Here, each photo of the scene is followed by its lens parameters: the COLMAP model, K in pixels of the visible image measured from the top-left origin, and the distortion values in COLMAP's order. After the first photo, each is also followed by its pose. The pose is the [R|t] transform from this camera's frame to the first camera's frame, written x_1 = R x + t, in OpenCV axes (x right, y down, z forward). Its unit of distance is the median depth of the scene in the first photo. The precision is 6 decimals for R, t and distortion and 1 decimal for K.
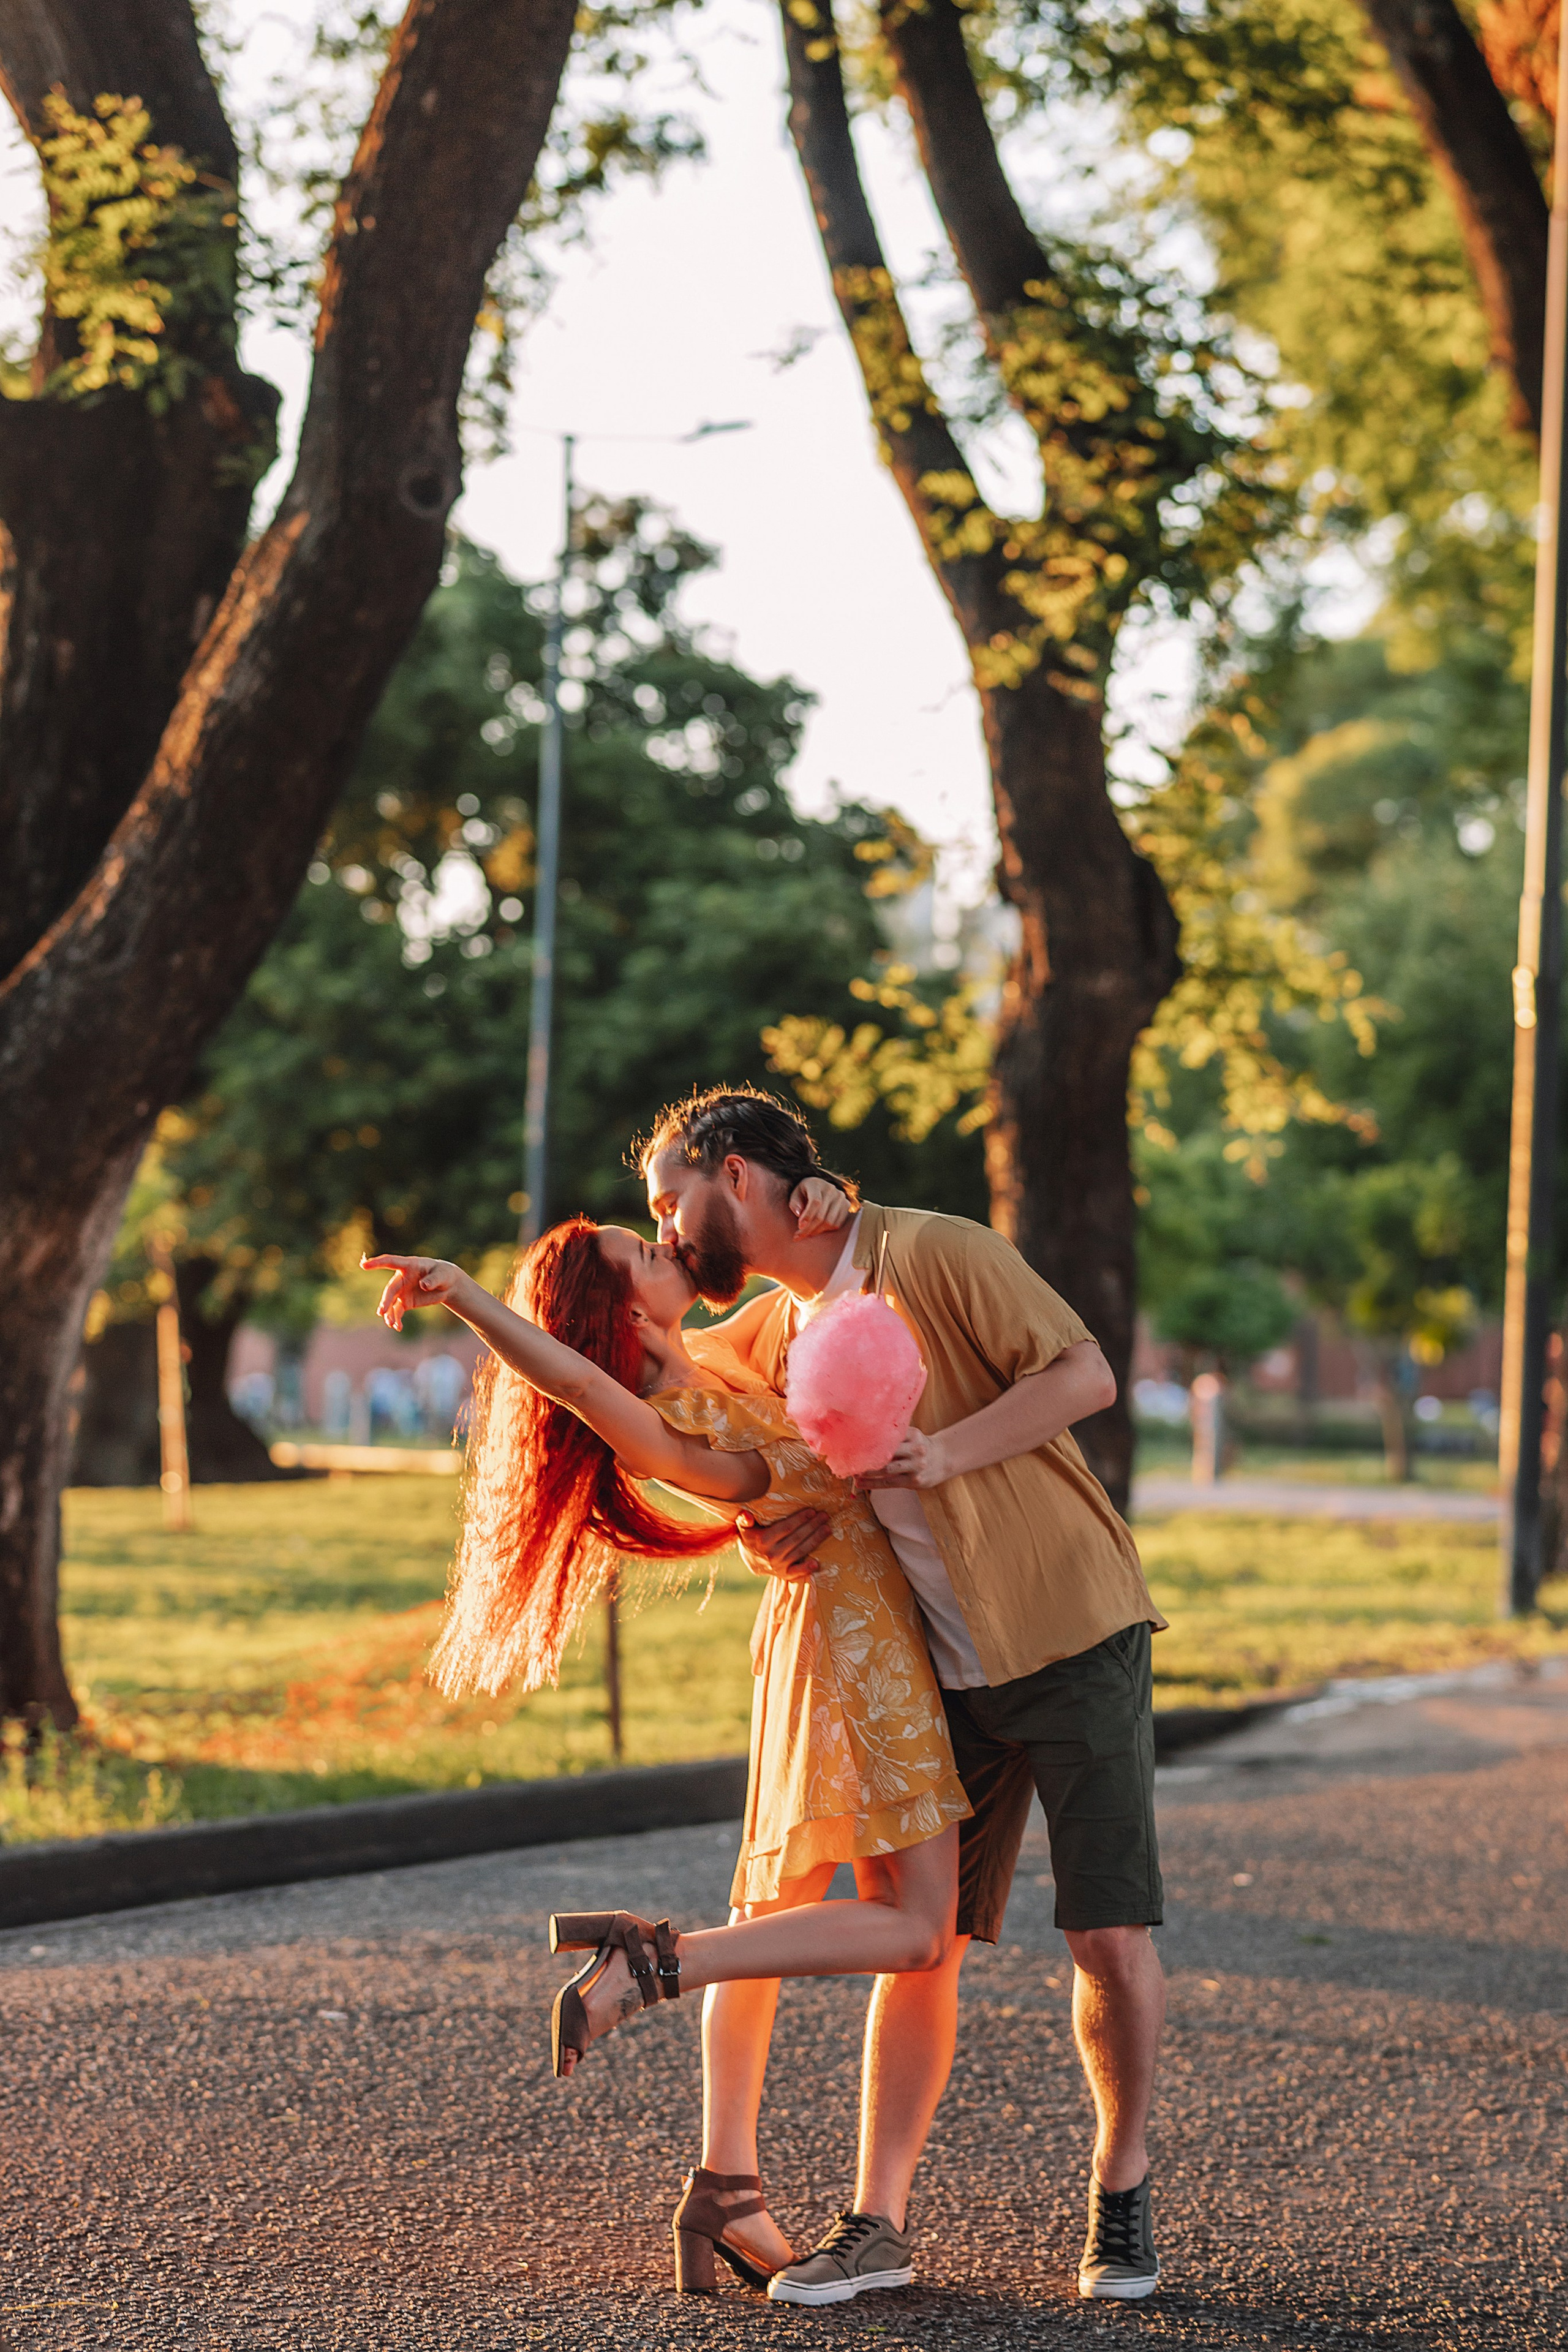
lens RADIAL K [[5933.4, 0, 784.0], [0, 5933.4, 1176.0], [0, 0, 1]] dist [0.033729, 0.041284]
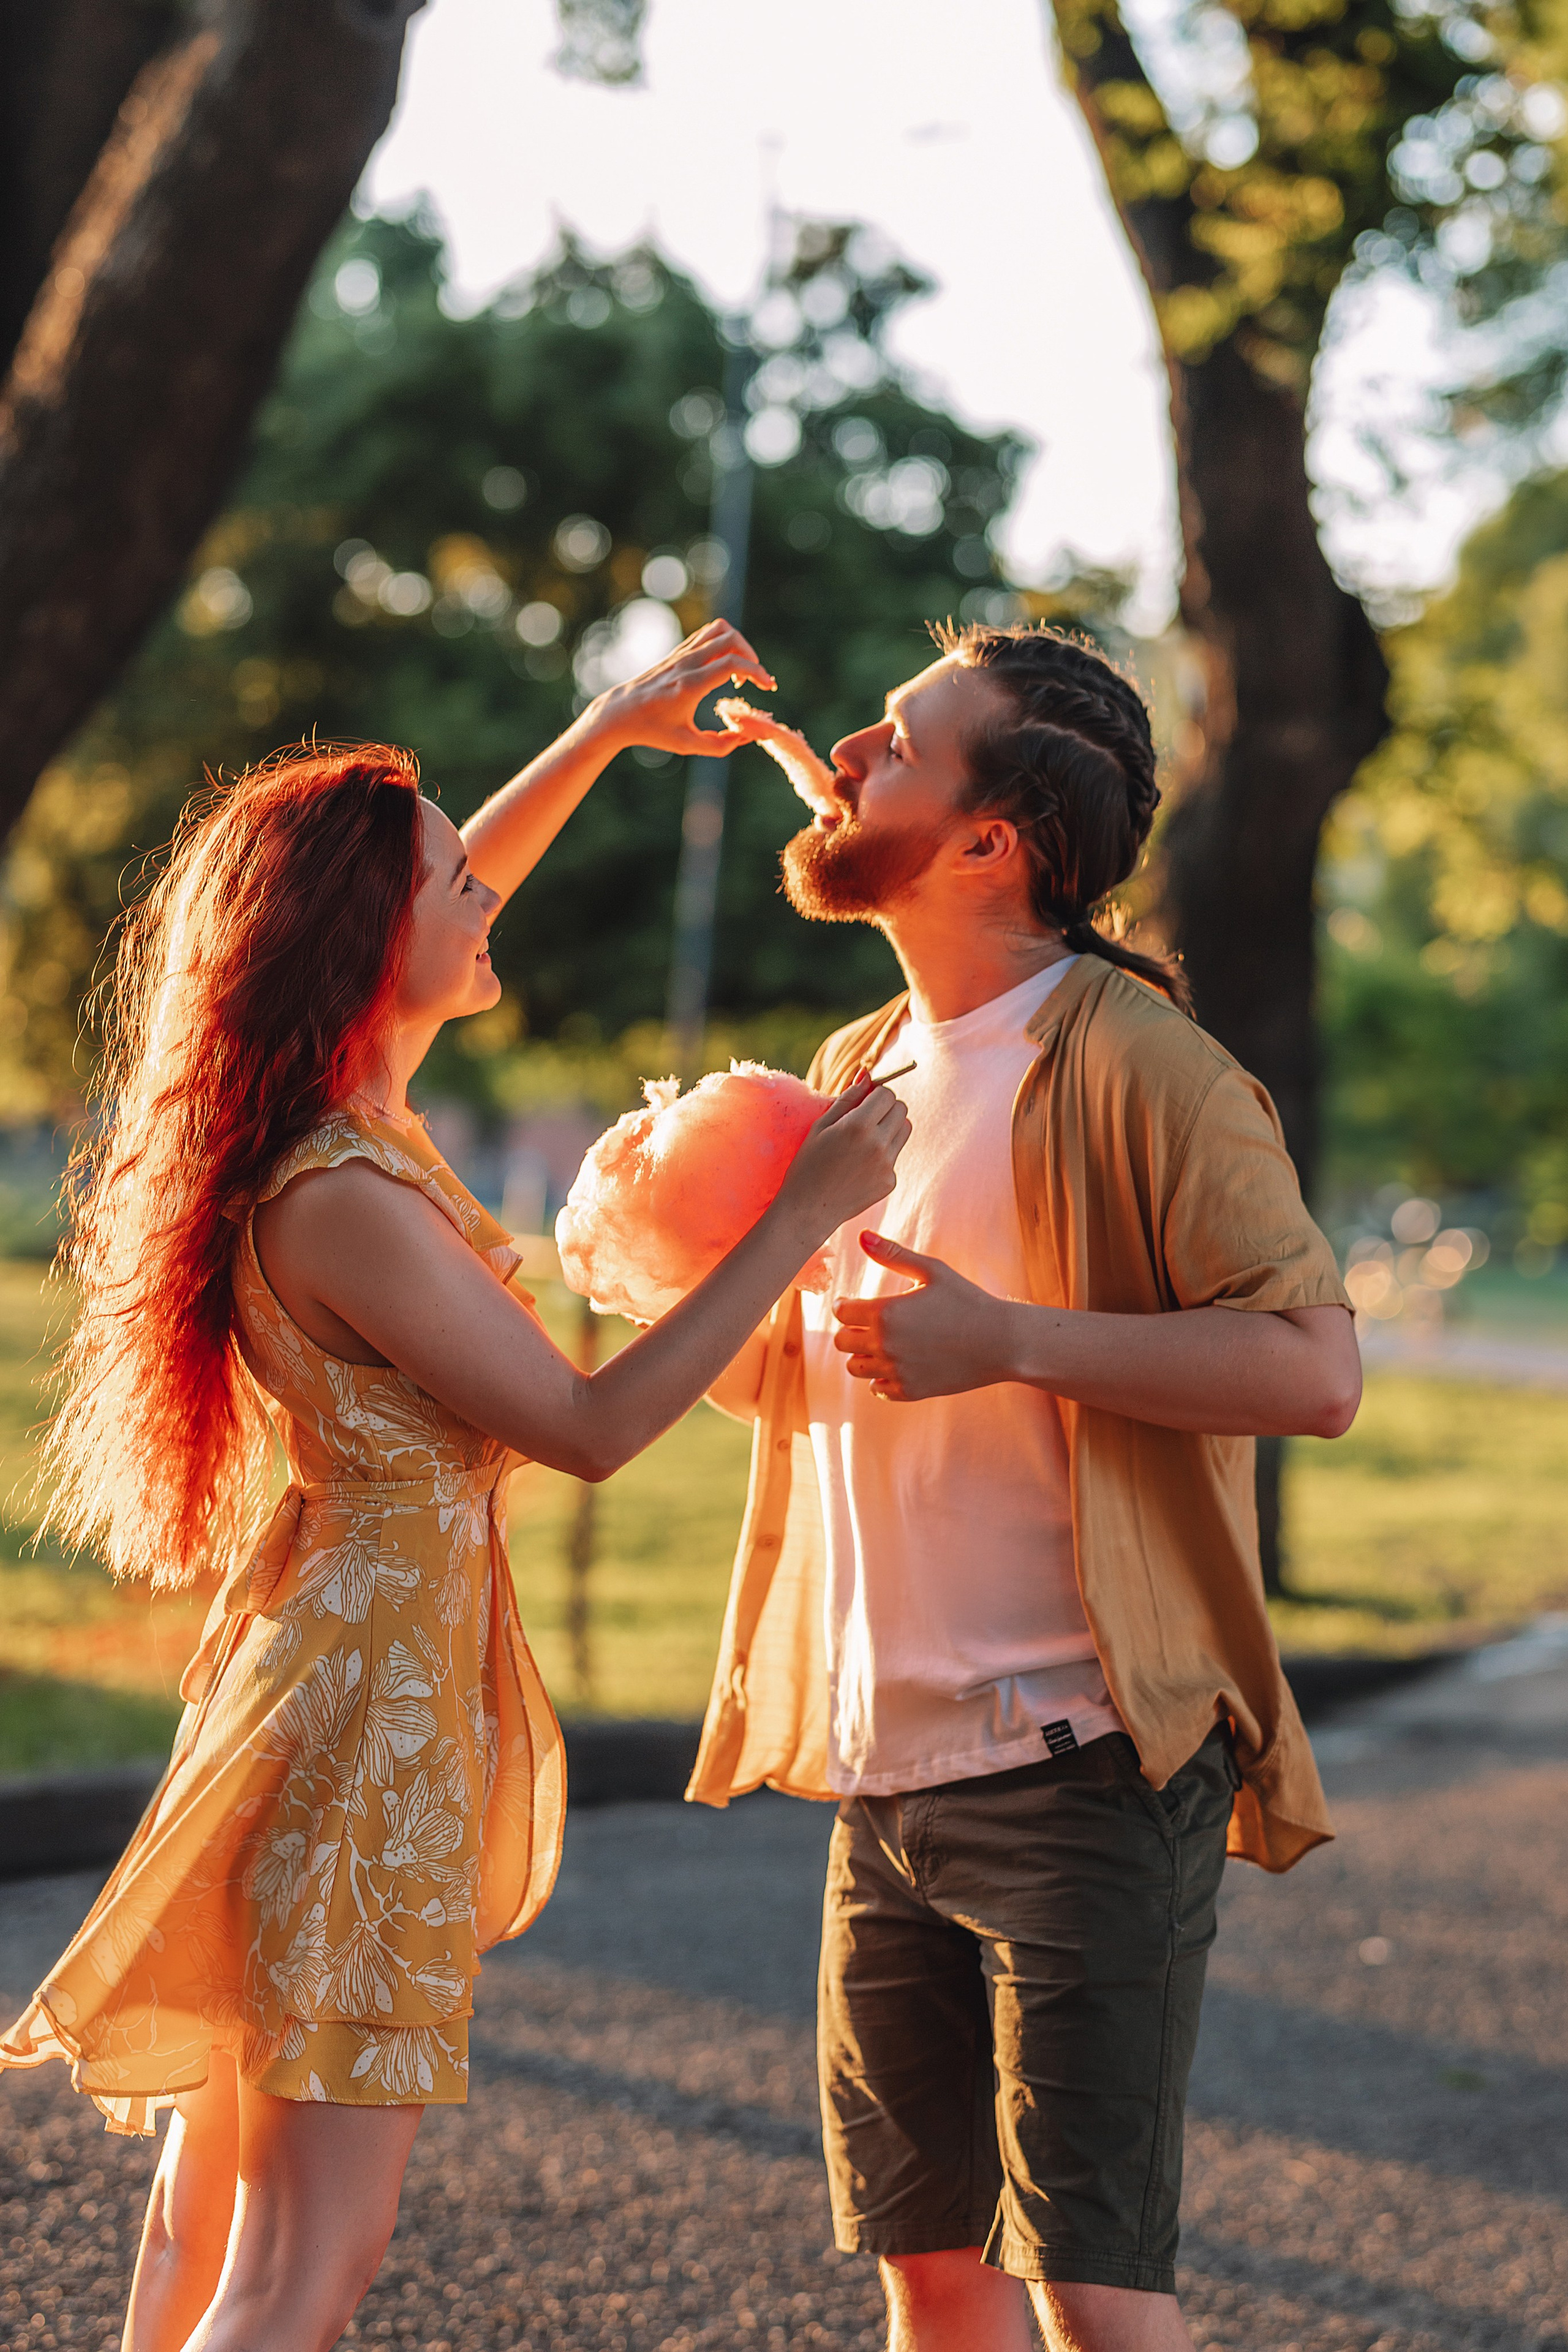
lens RADIAL K [[5726.2, 0, 712.2], [0, 5726.2, 1041.1], [0, 0, 1]] dist [0.004313, -1.098024]
pose [[0.996857, 0.051444, -0.060240, 0.031804], [-0.050726, 0.998623, 0.013389, 0.003144], [0.060846, -0.010291, 0.998094, 0.292628]]
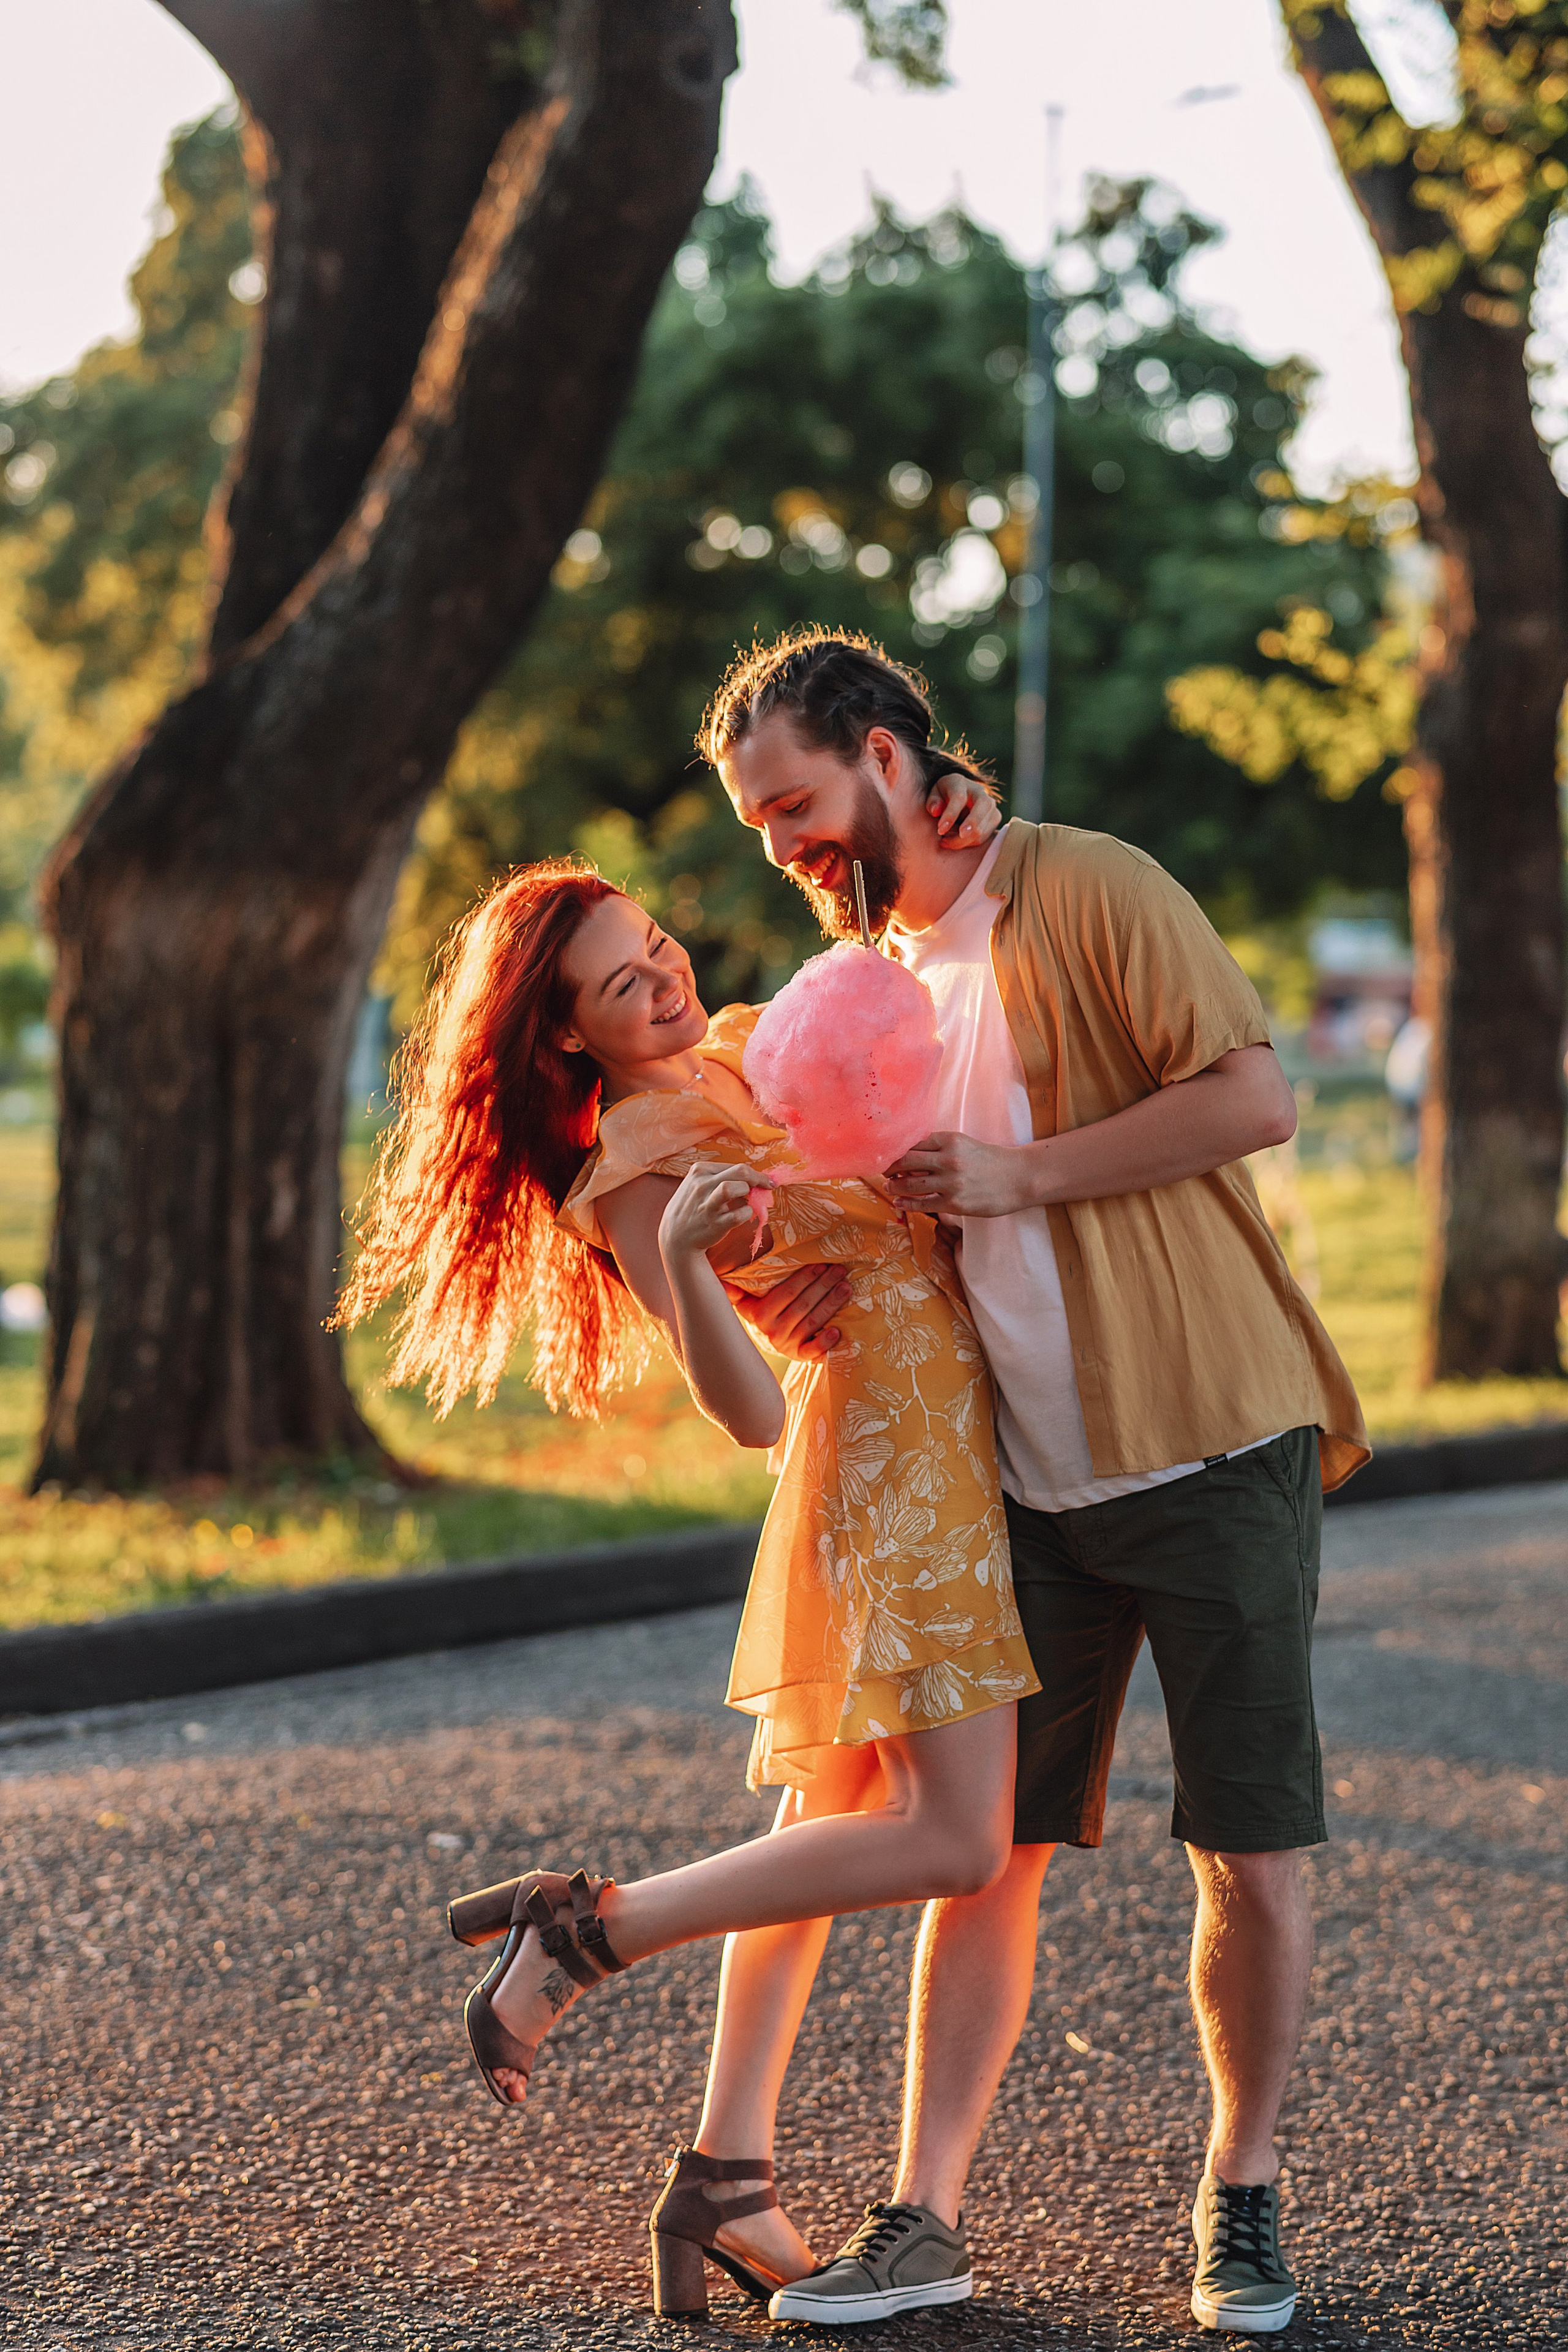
lens RADIAL K [[5390.8, 0, 784.0], [0, 5390.8, 1176.0], [0, 0, 1]] dist [-0.109153, 0.971469]
pose [[0.993553, -0.004182, -0.113289, 0.043862], [0.010780, 0.998276, 0.057691, 0.003816], [0.112852, -0.058540, 0.991886, 0.199403]]
